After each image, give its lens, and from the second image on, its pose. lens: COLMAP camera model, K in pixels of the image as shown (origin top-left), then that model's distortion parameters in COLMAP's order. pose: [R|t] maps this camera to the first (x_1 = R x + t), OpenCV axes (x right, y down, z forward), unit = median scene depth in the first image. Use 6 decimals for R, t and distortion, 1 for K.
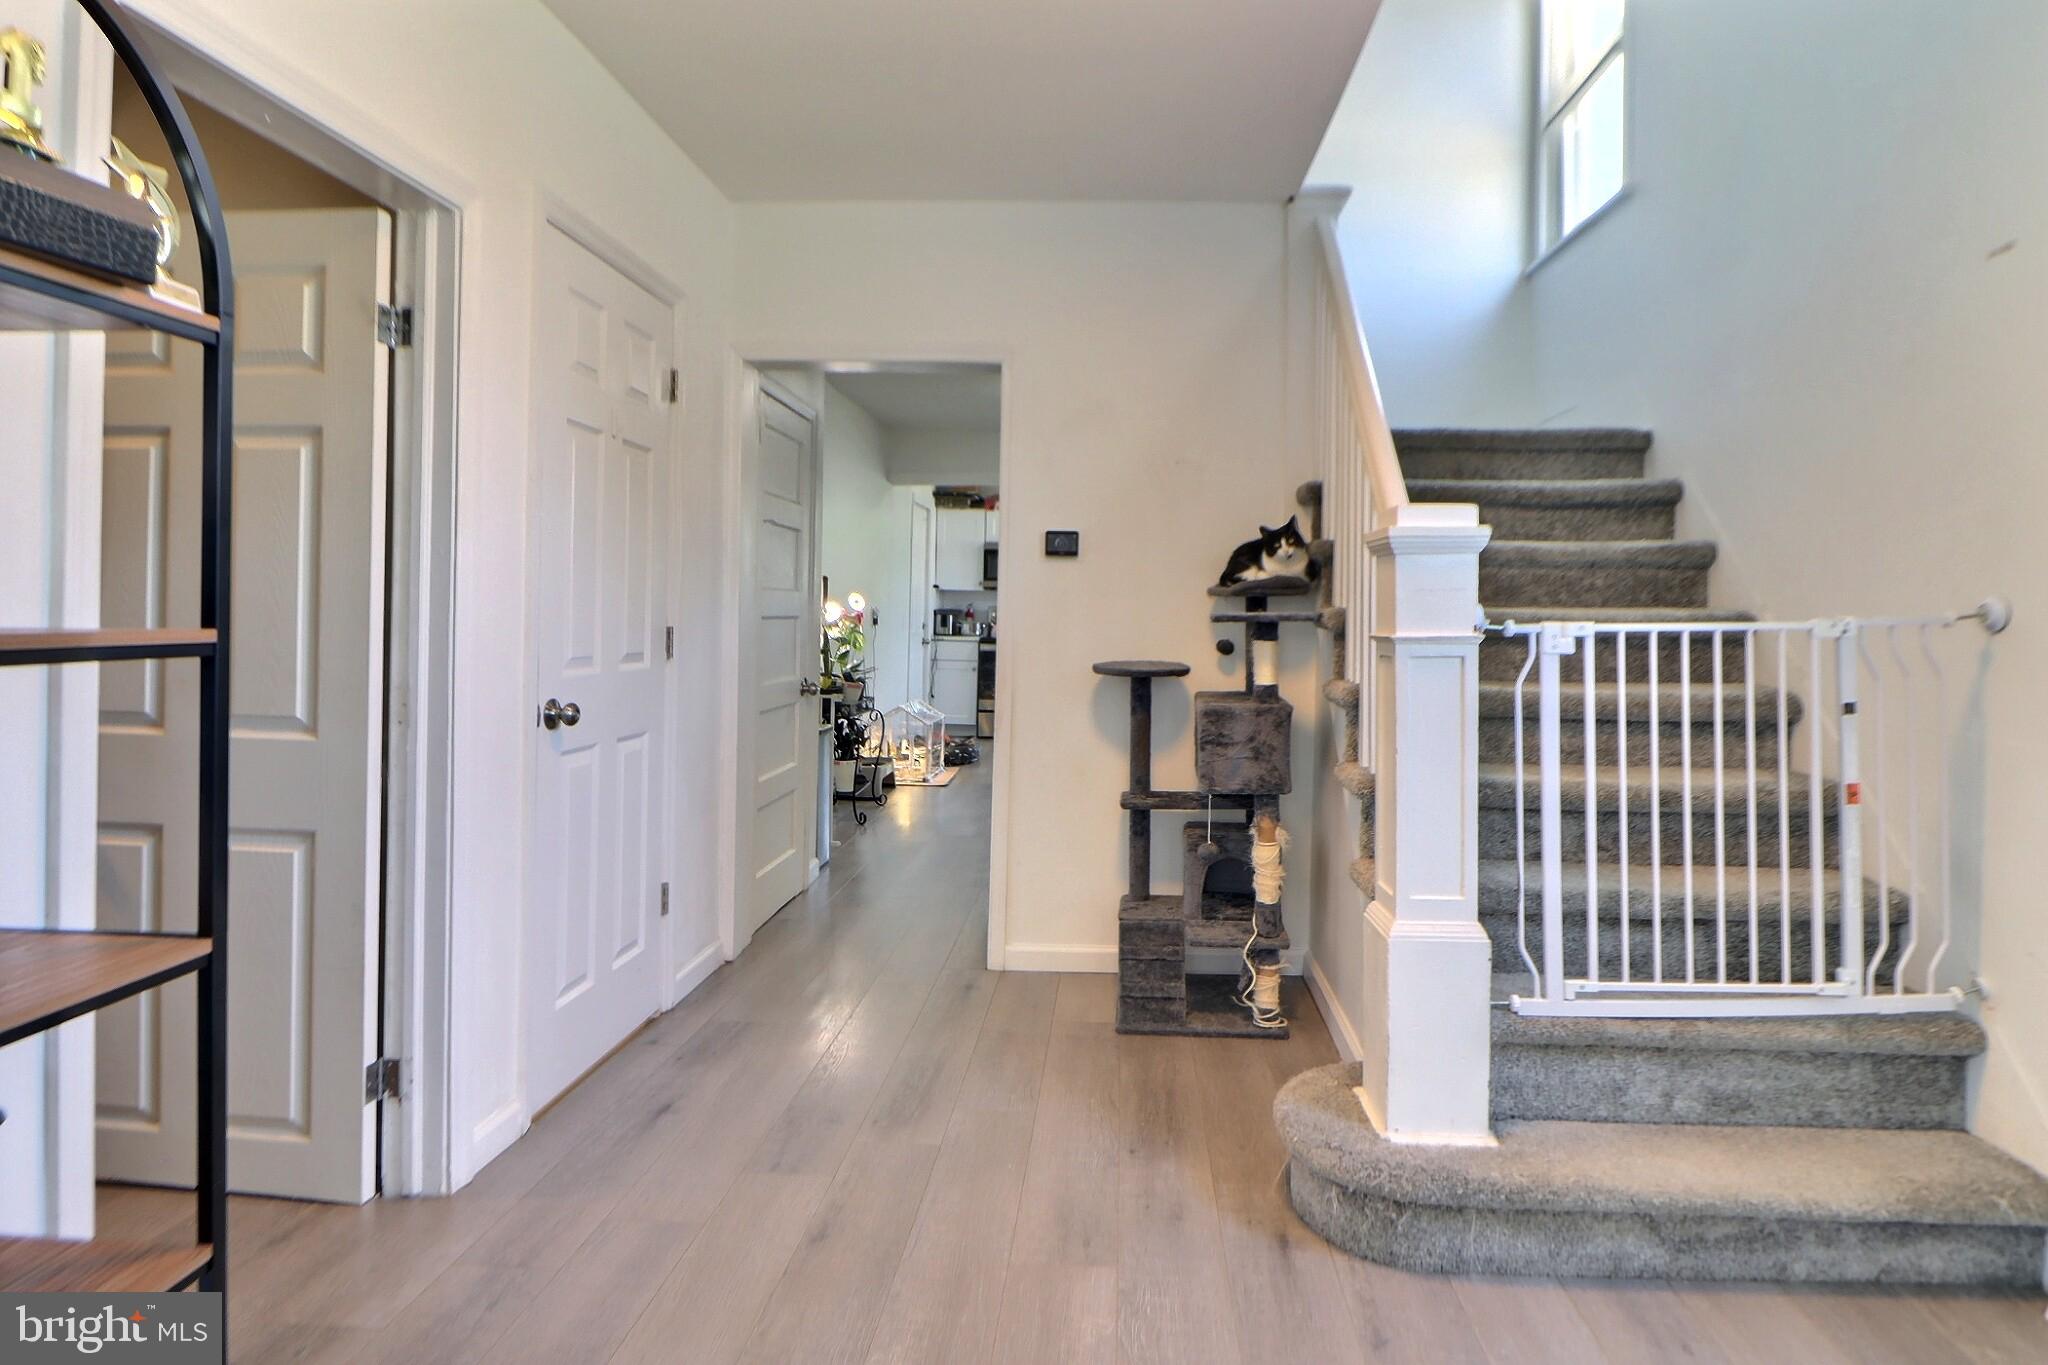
lens RADIAL K [[1122.3, 0, 1067.5], [0, 1122.3, 625.7], [0, 0, 1]] dist [0.003788, 0.000648]
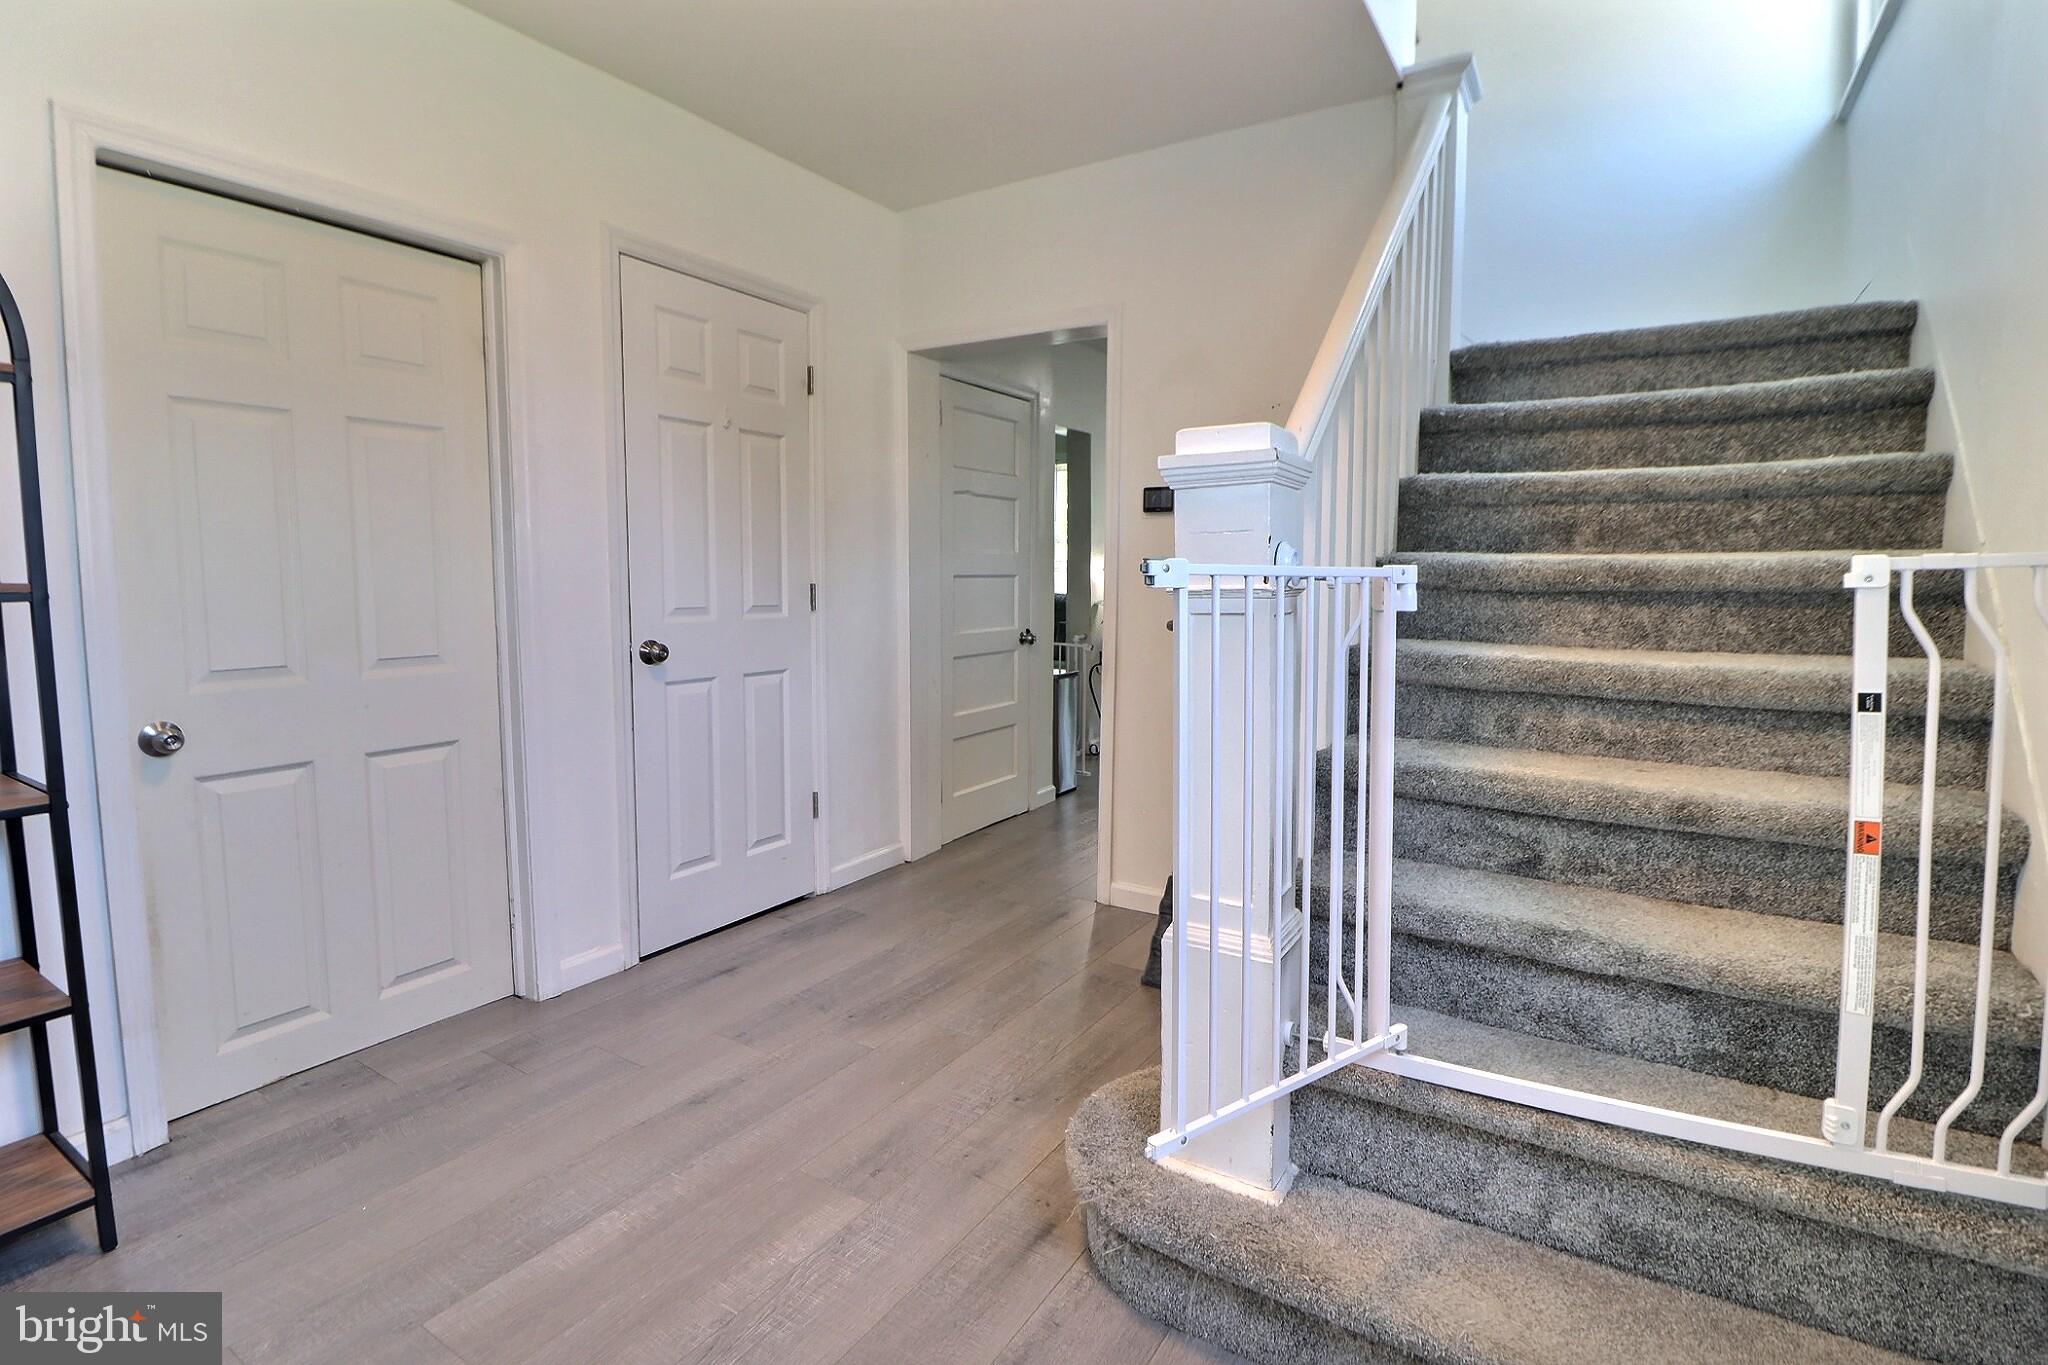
lens RADIAL K [[959.8, 0, 1048.6], [0, 959.8, 658.1], [0, 0, 1]] dist [0.002405, -0.012112]
pose [[0.875028, 0.032365, -0.482988, 0.423415], [0.003565, 0.997305, 0.073287, 0.006706], [0.484058, -0.065850, 0.872554, 0.246397]]
